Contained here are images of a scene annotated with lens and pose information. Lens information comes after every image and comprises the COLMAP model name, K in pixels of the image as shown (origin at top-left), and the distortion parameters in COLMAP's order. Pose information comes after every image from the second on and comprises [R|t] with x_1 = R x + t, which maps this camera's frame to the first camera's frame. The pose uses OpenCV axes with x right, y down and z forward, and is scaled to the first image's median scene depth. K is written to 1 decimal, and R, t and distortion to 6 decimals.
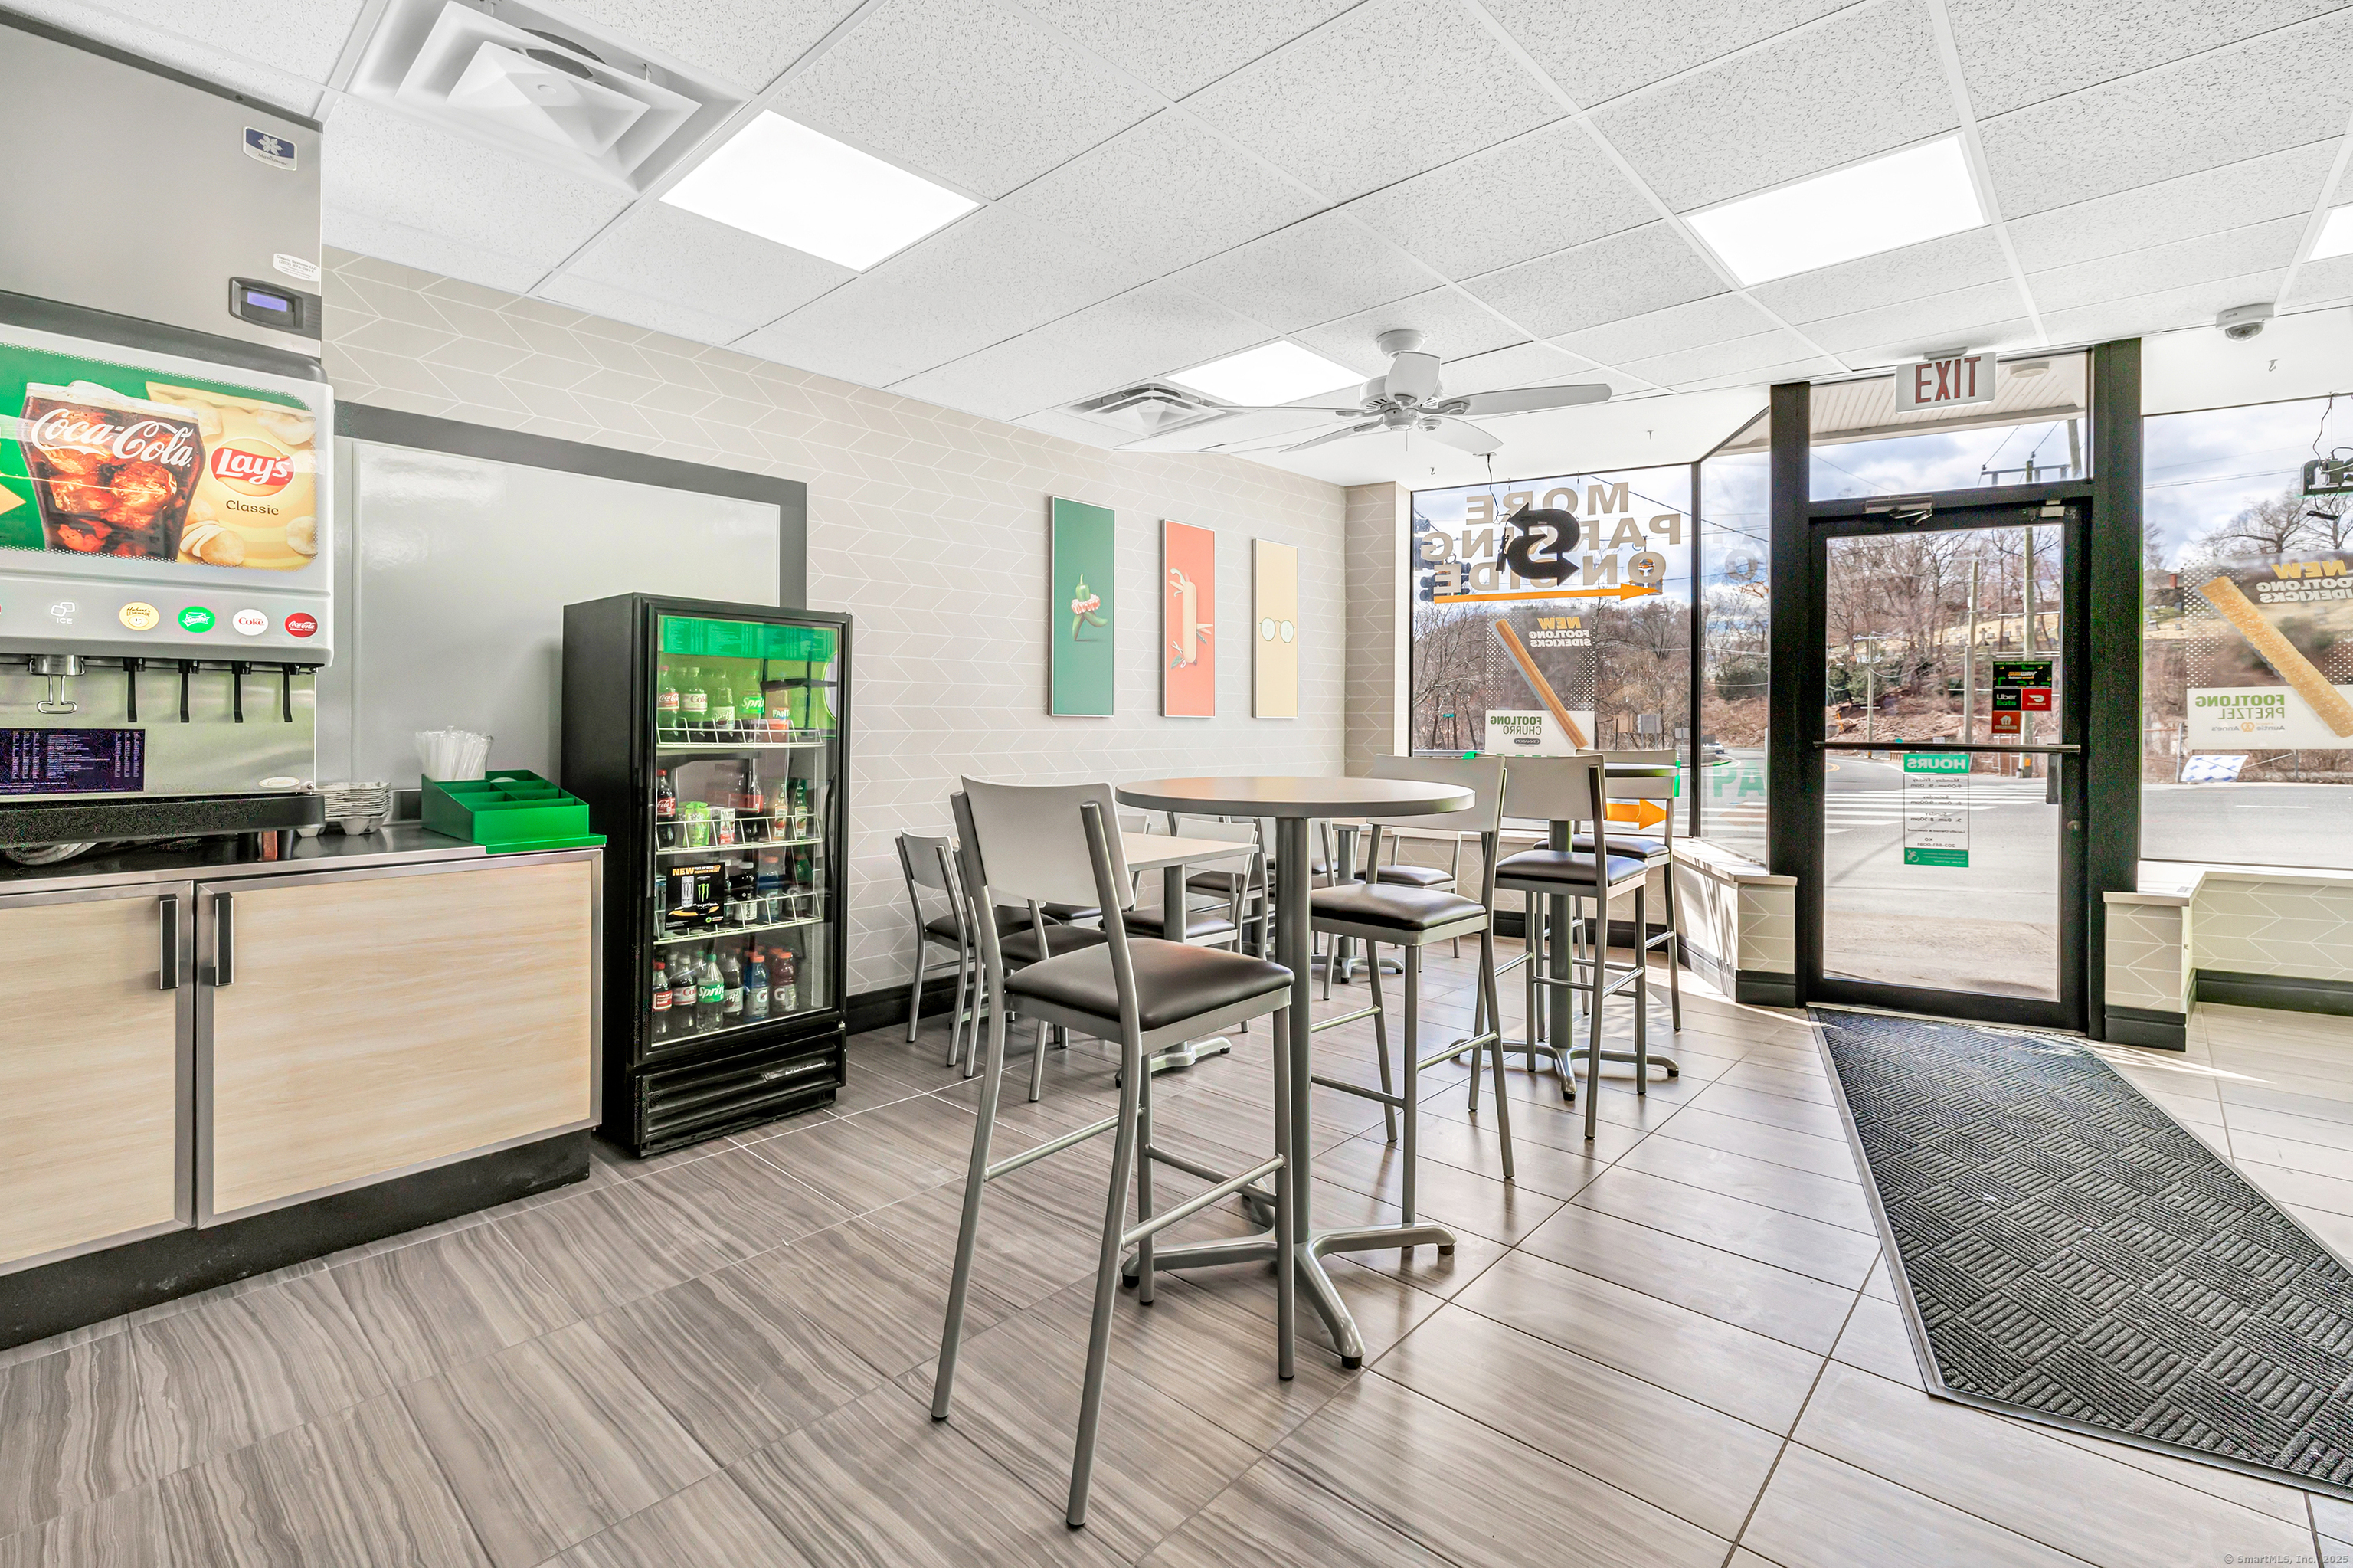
lens RADIAL K [[1014.9, 0, 1149.2], [0, 1014.9, 726.2], [0, 0, 1]] dist [0.014372, -0.000045]
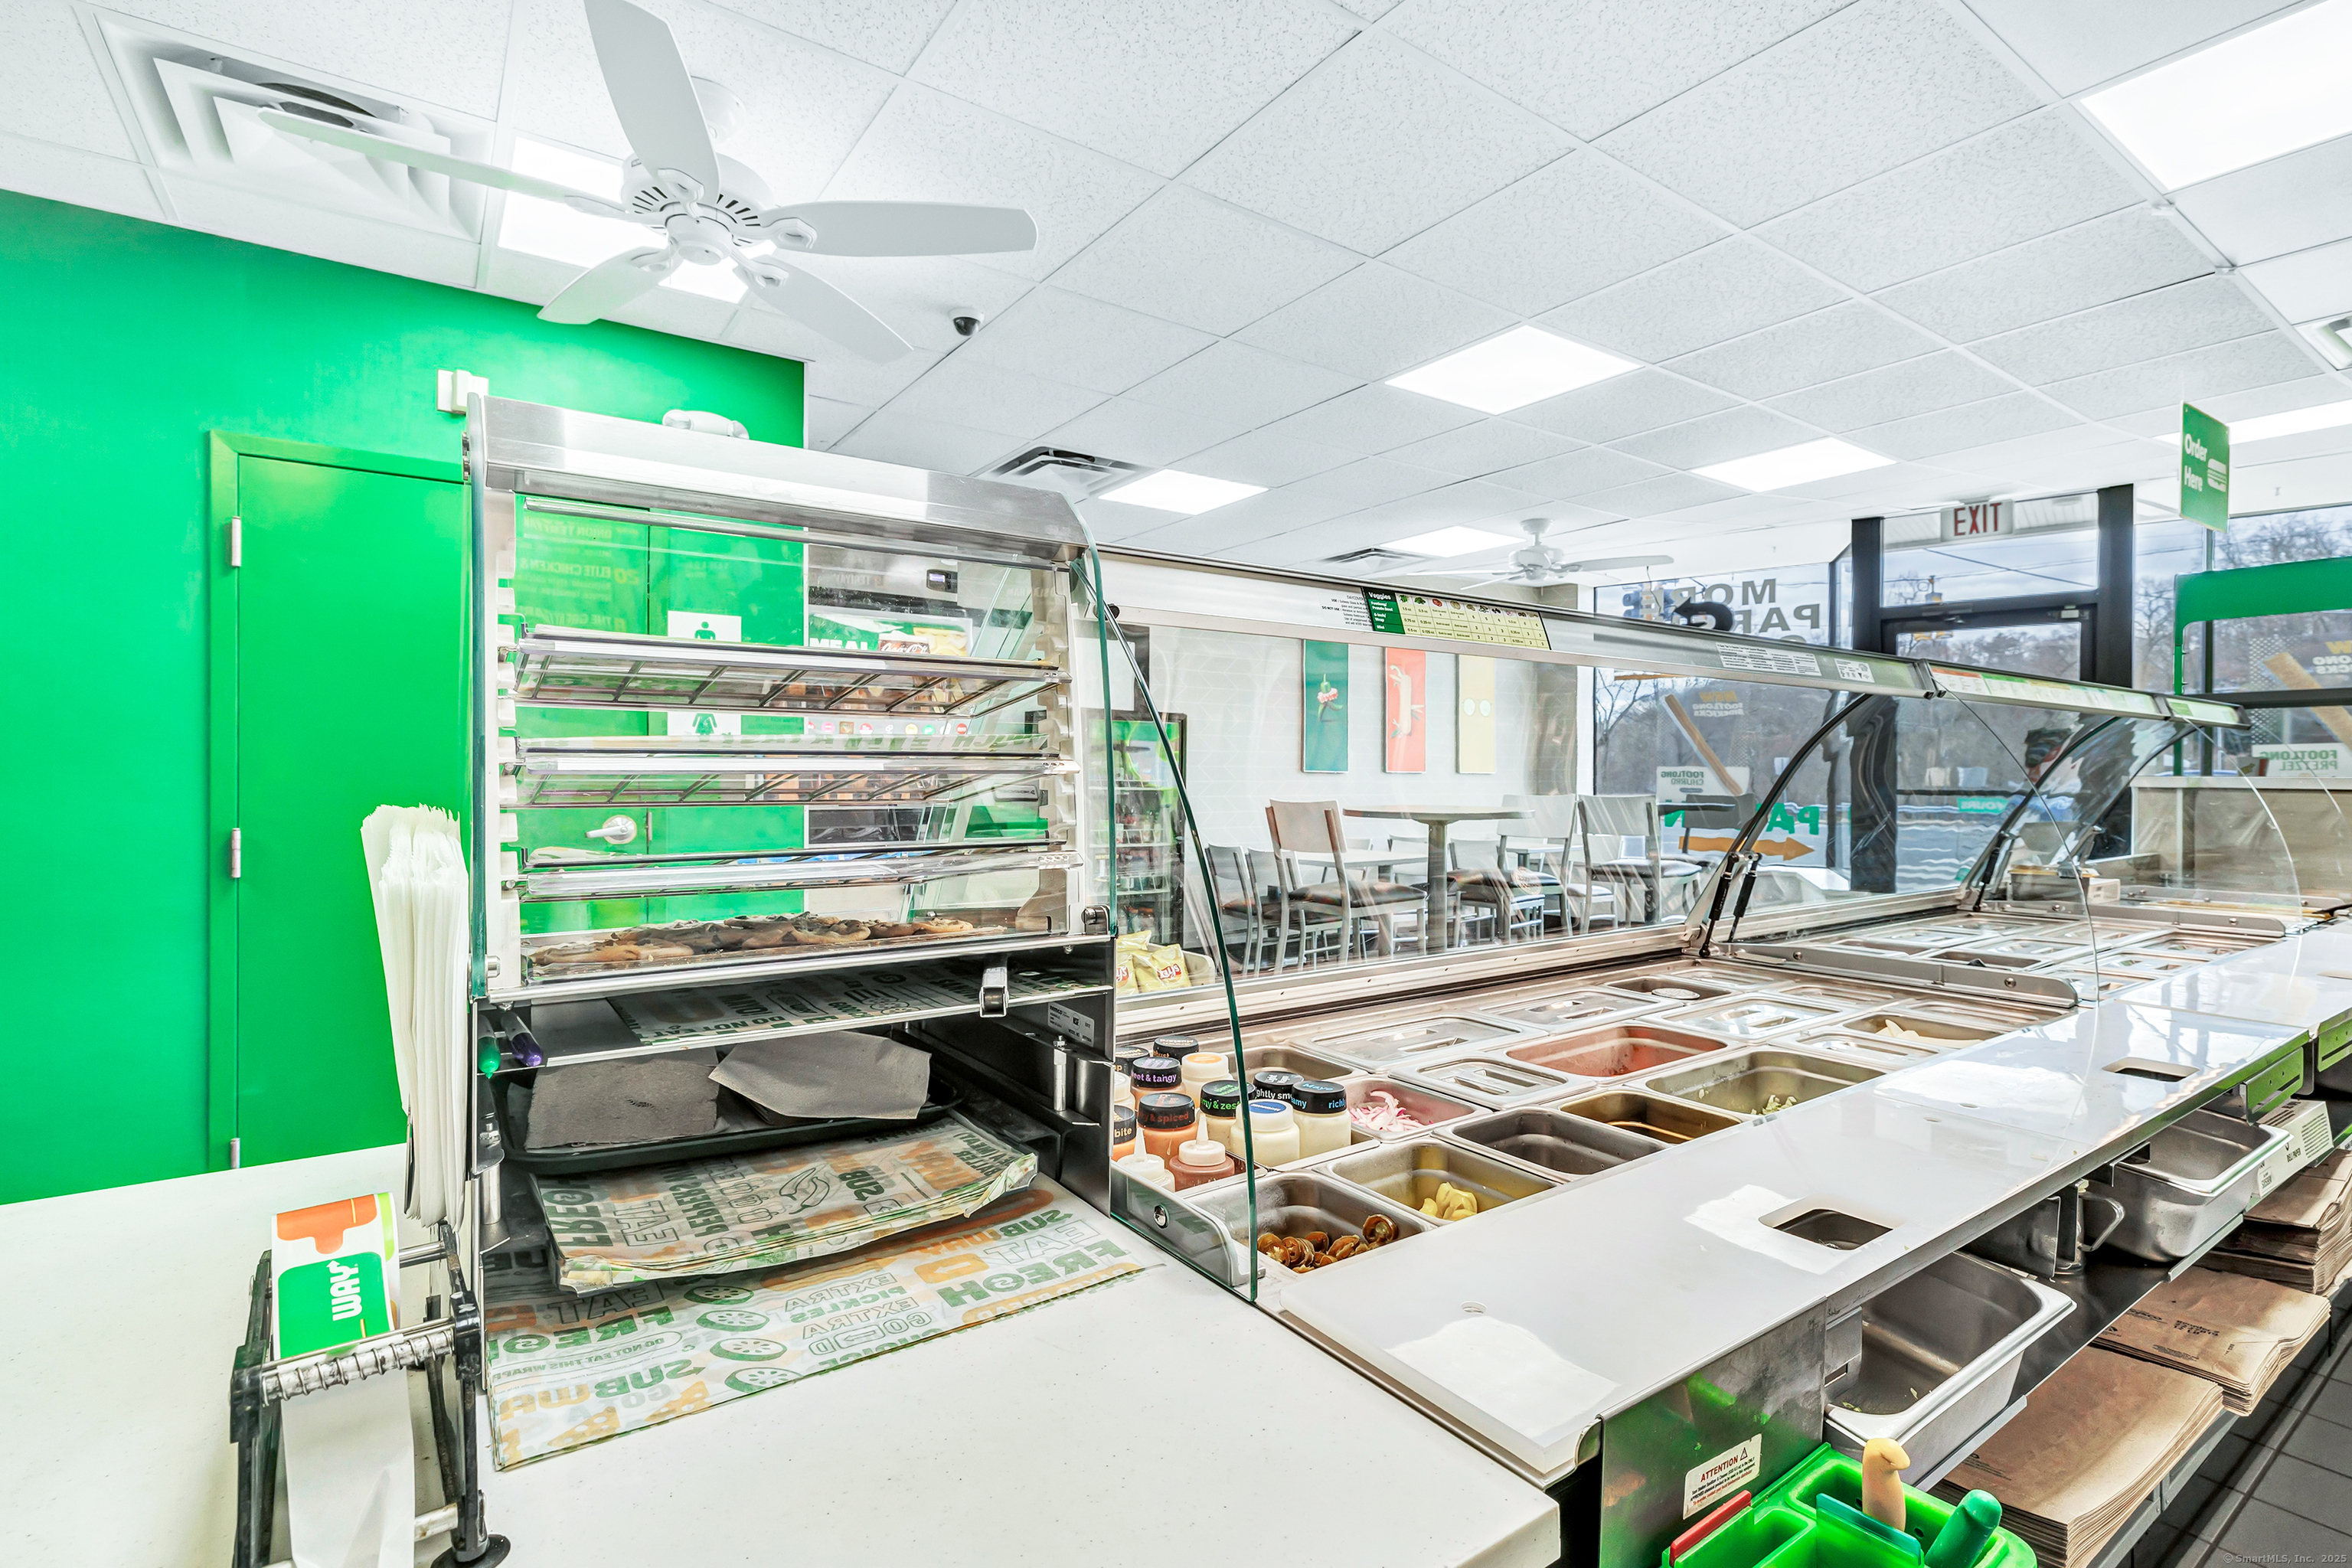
lens RADIAL K [[1076.1, 0, 1176.0], [0, 1076.1, 784.0], [0, 0, 1]] dist [0.004326, 0.000485]
pose [[0.980517, -0.002269, -0.196420, 0.027931], [0.002826, 0.999993, 0.002555, 0.001726], [0.196413, -0.003060, 0.980517, -0.577872]]
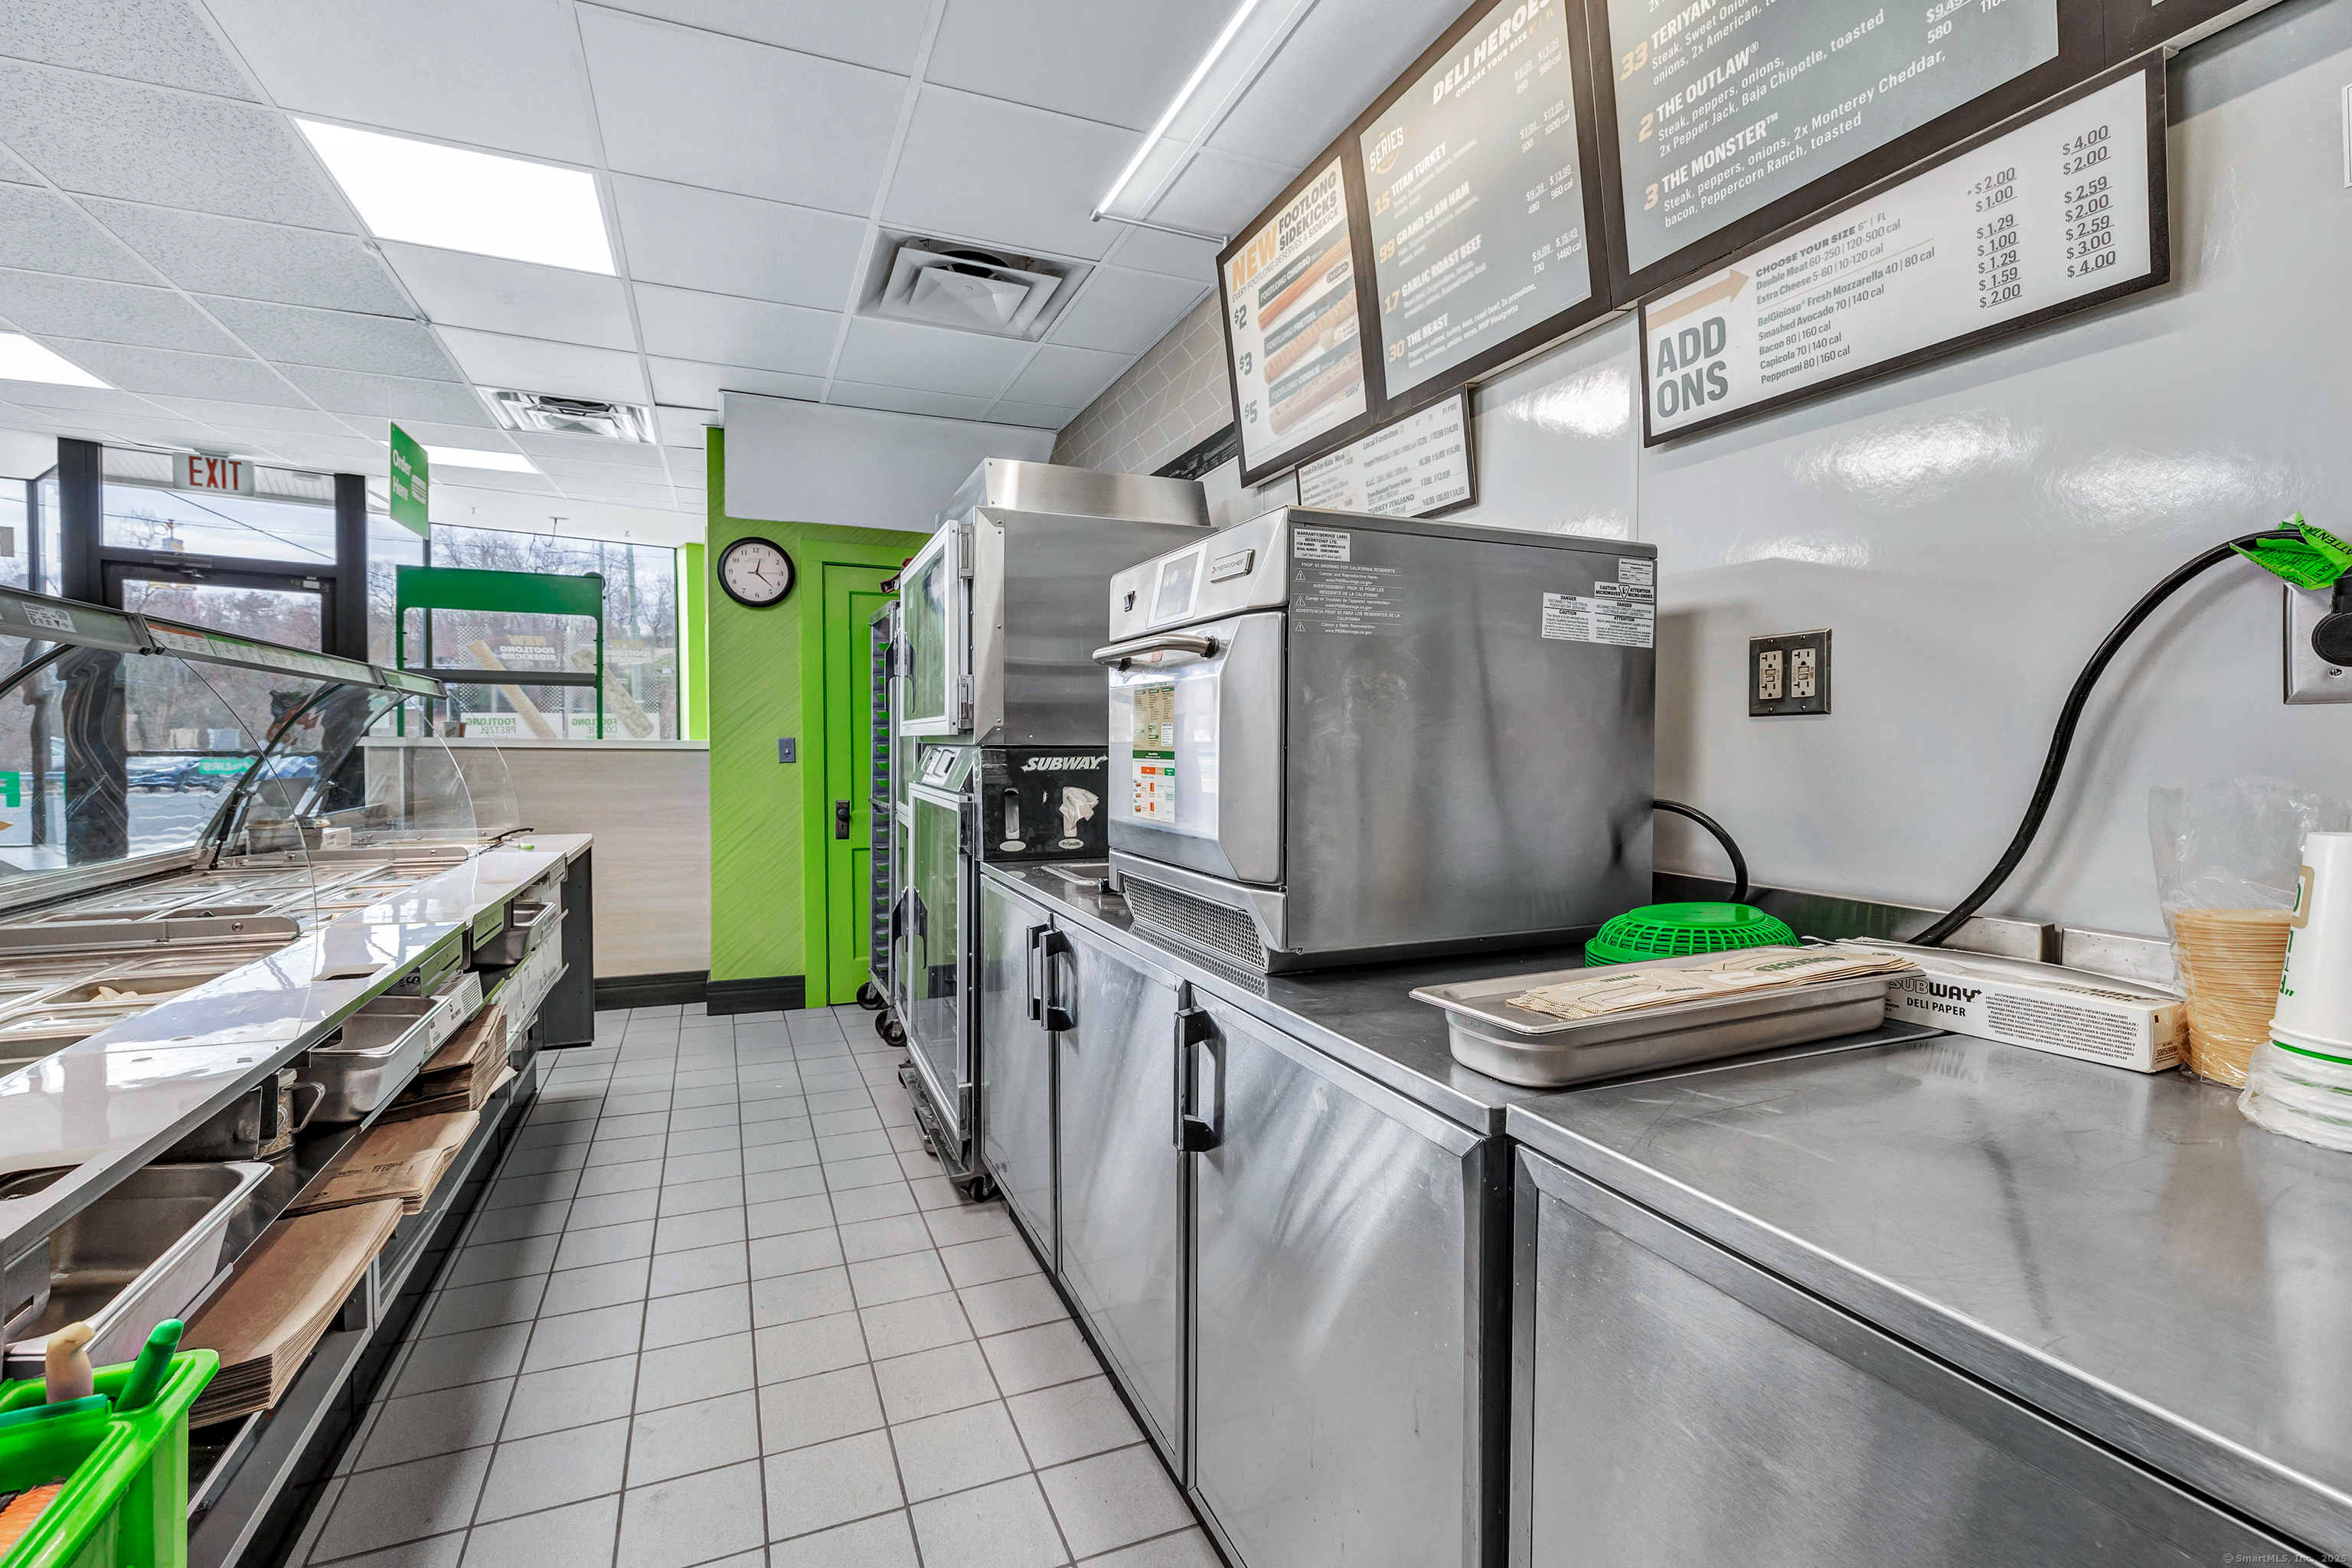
lens RADIAL K [[1048.1, 0, 1162.3], [0, 1048.1, 767.5], [0, 0, 1]] dist [-0.001420, -0.000639]
pose [[0.392181, -0.025131, 0.919545, 0.016007], [0.001429, 0.999642, 0.026710, 0.003605], [-0.919887, -0.009162, 0.392076, -0.625855]]
